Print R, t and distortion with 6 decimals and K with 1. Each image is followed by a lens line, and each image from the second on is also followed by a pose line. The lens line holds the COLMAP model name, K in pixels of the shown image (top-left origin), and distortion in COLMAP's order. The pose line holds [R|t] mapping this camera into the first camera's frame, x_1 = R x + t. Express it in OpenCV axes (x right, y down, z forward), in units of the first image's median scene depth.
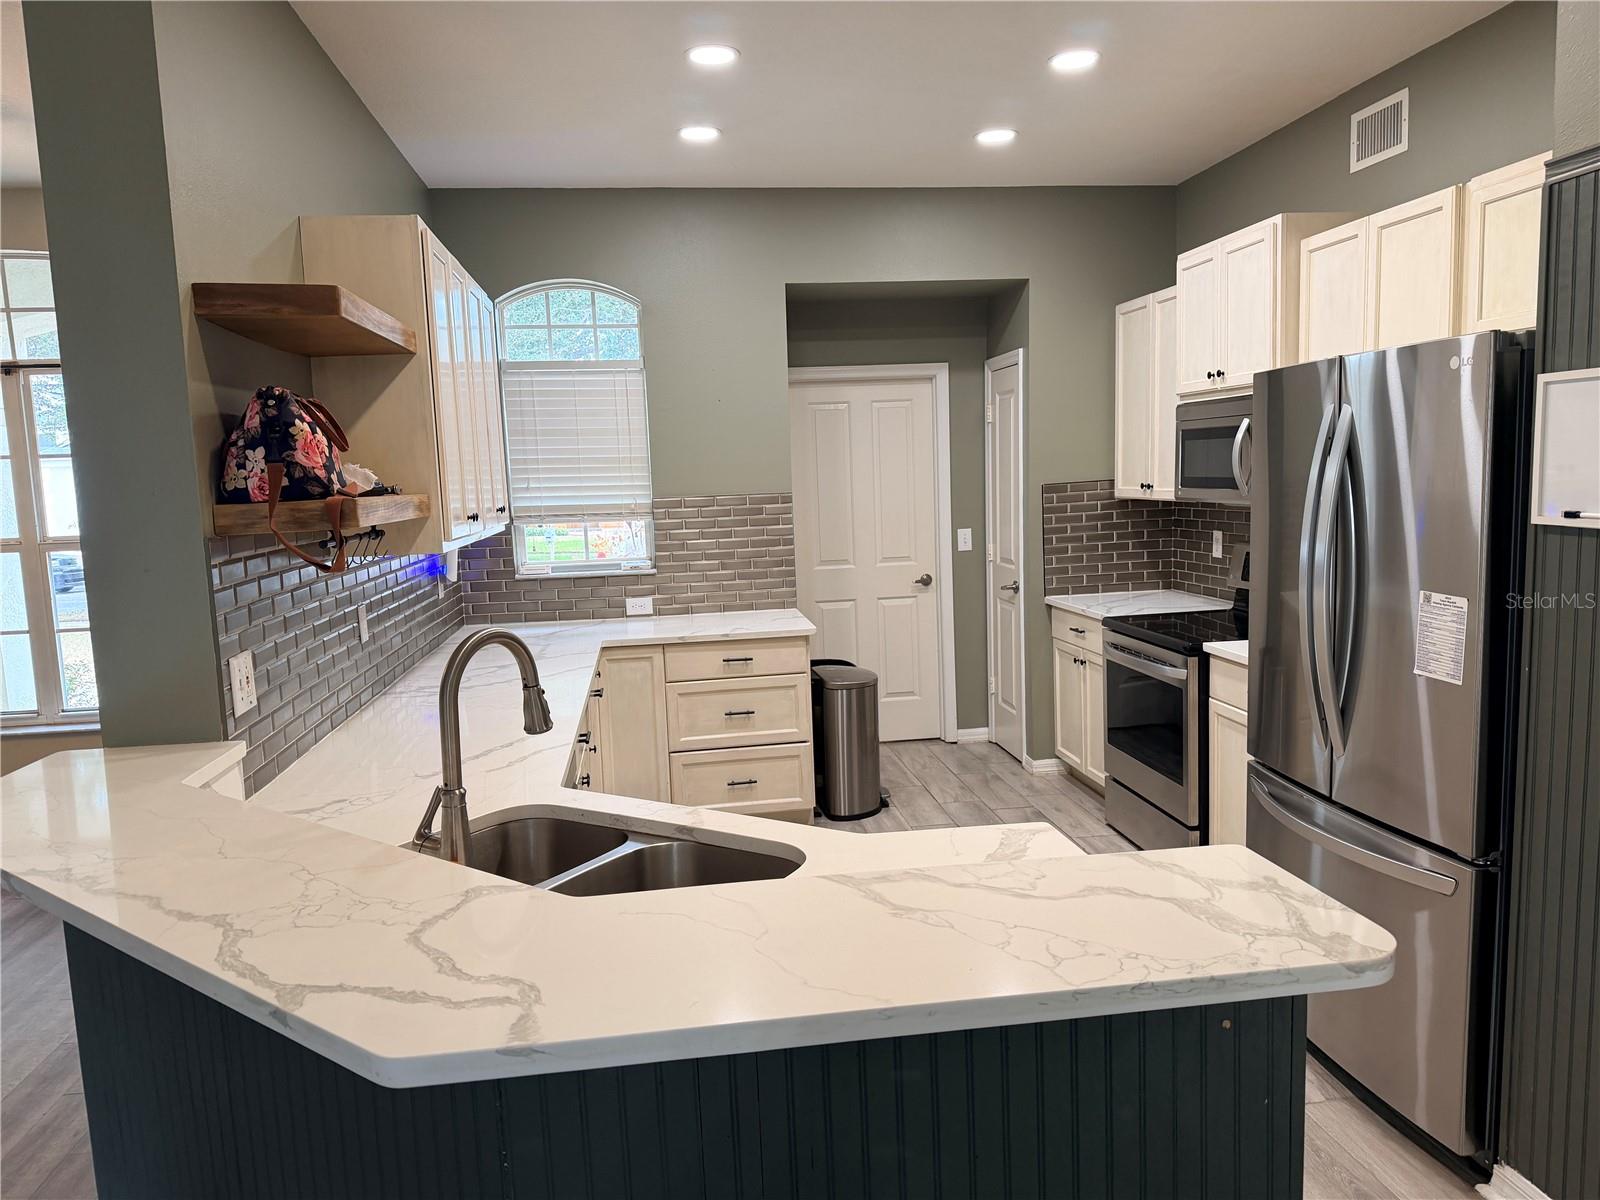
lens RADIAL K [[1120.5, 0, 786.1], [0, 1120.5, 620.9], [0, 0, 1]] dist [0.041891, -0.049922]
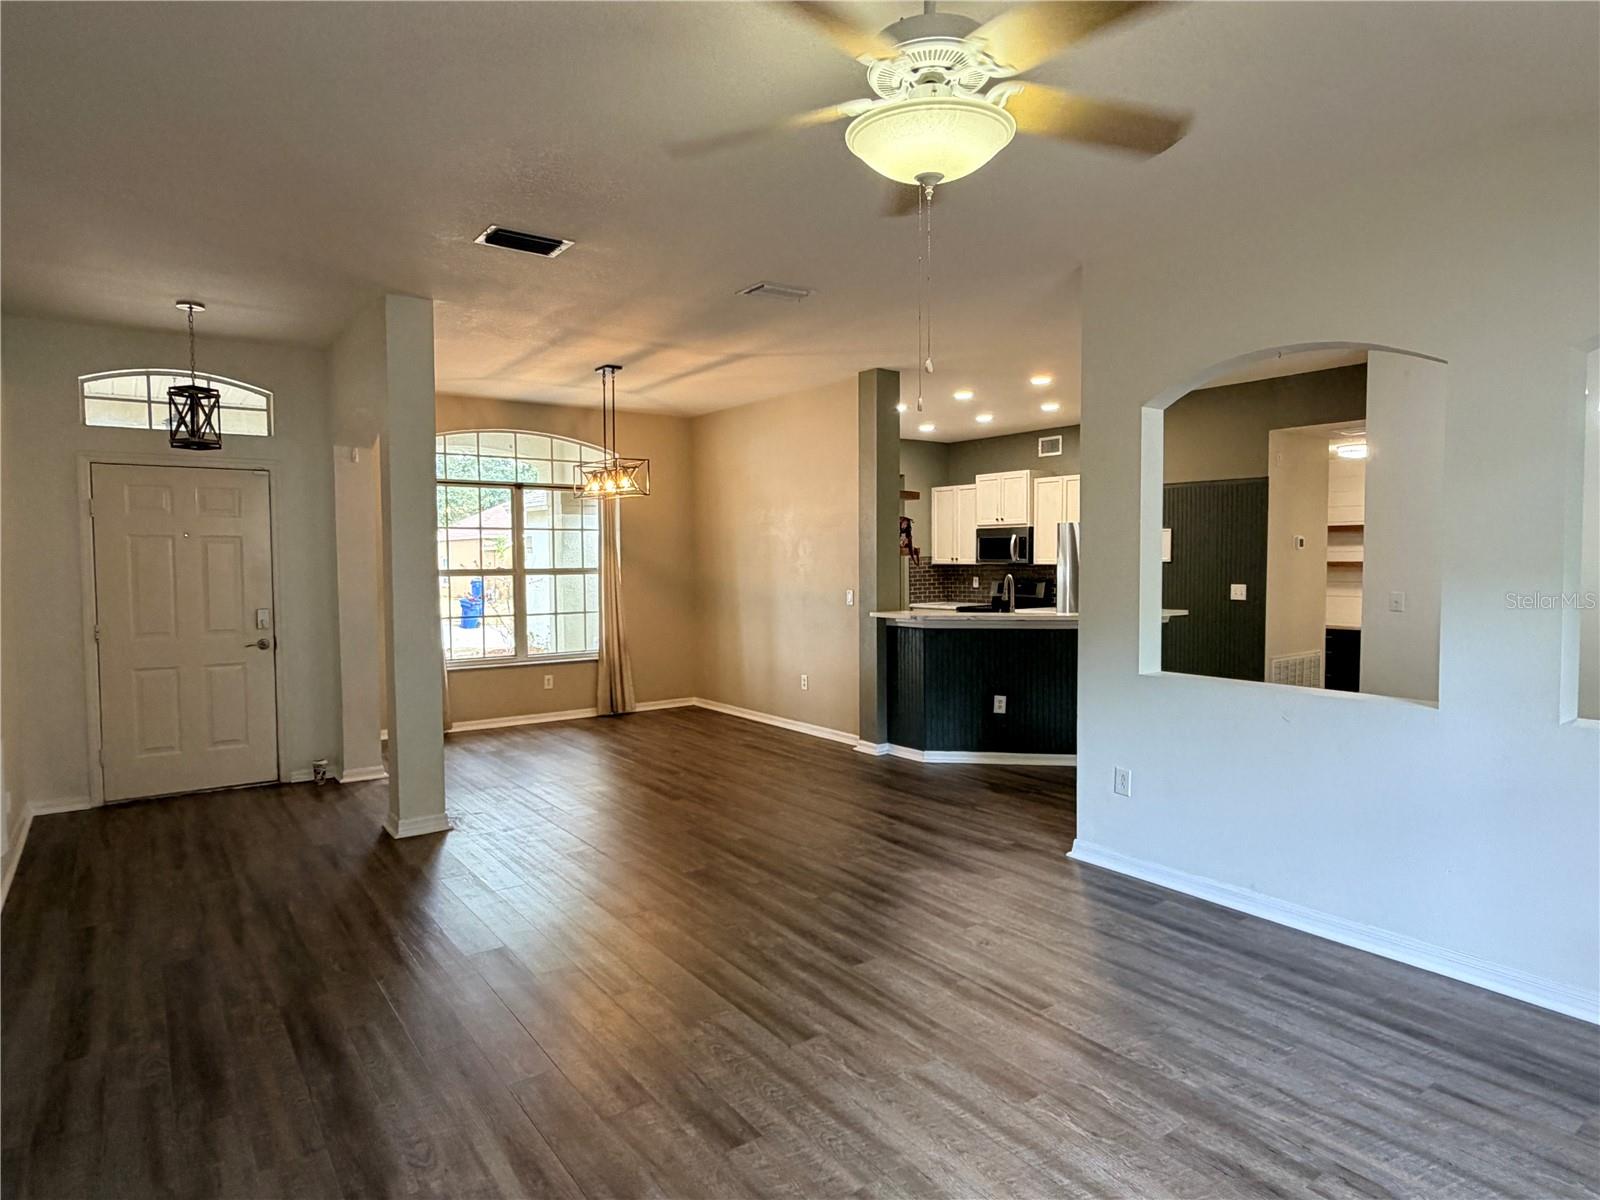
lens RADIAL K [[938.7, 0, 795.7], [0, 938.7, 609.6], [0, 0, 1]] dist [-0.001010, -0.001173]
pose [[0.873621, 0.001776, 0.486604, -1.080340], [0.040264, 0.996300, -0.075923, 0.148982], [-0.484938, 0.085921, 0.870318, -0.704082]]
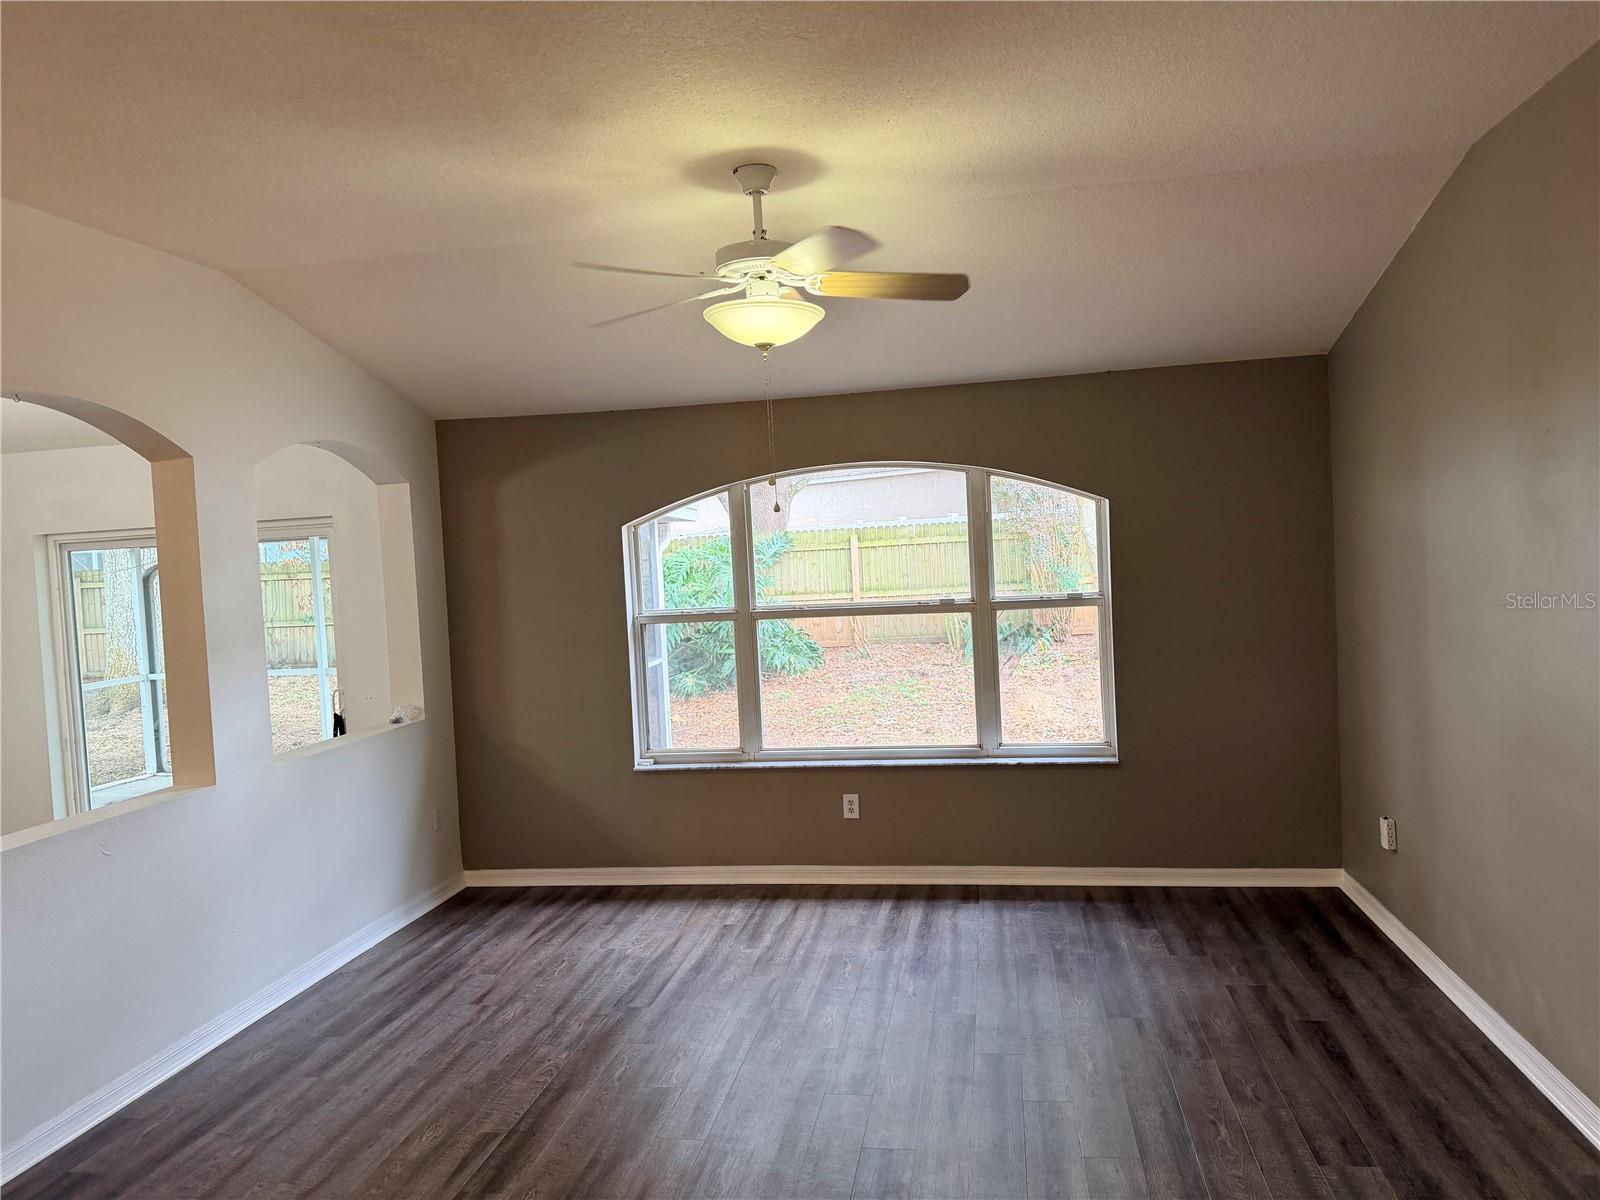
lens RADIAL K [[1120.5, 0, 803.0], [0, 1120.5, 602.3], [0, 0, 1]] dist [0.041891, -0.049922]
pose [[-0.959469, 0.068433, 0.273379, -1.023479], [0.116121, 0.979892, 0.162258, -0.038344], [-0.256778, 0.187426, -0.948123, 0.340550]]
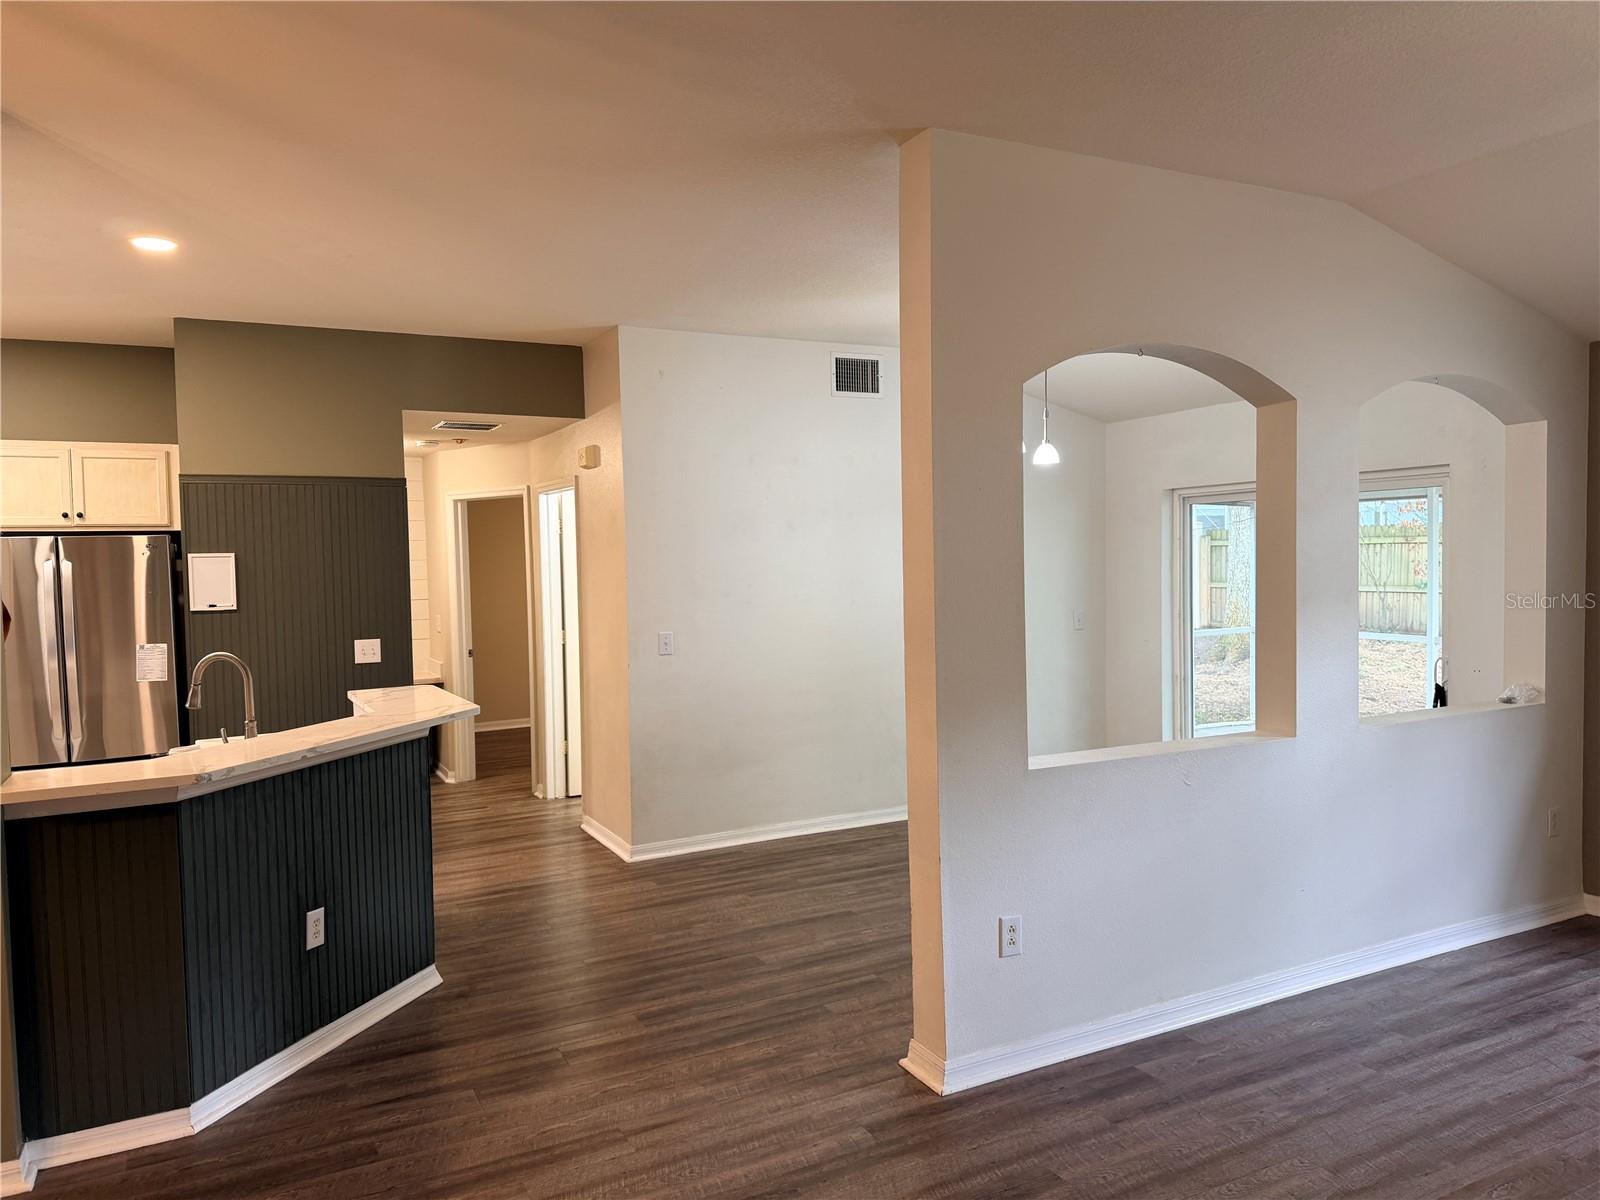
lens RADIAL K [[1120.5, 0, 804.6], [0, 1120.5, 605.9], [0, 0, 1]] dist [0.041891, -0.049922]
pose [[-0.367646, -0.001142, 0.929965, -0.995893], [0.153826, 0.986149, 0.062023, -0.018418], [-0.917155, 0.165855, -0.362378, 0.288321]]
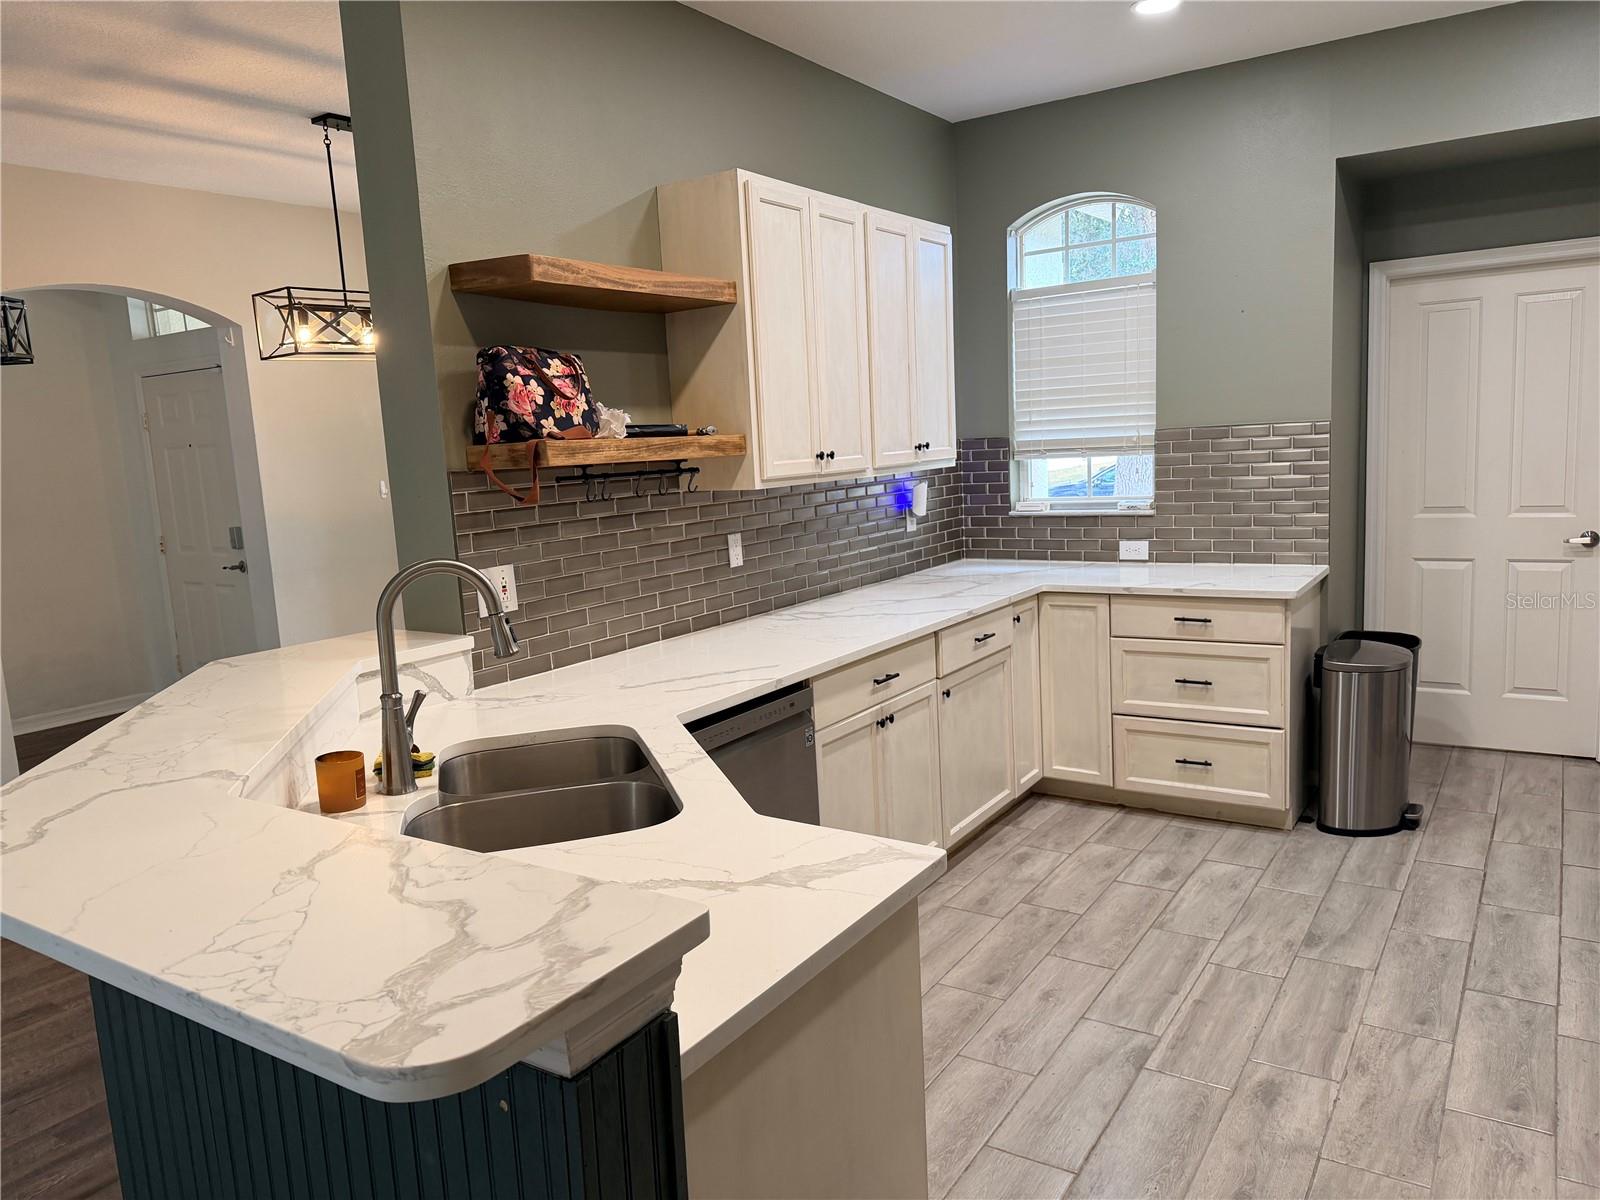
lens RADIAL K [[1120.5, 0, 784.6], [0, 1120.5, 607.0], [0, 0, 1]] dist [0.041891, -0.049922]
pose [[0.749993, 0.095329, -0.654541, 0.277928], [-0.061909, 0.995333, 0.074027, -0.019003], [0.658543, -0.014998, 0.752394, 0.142287]]
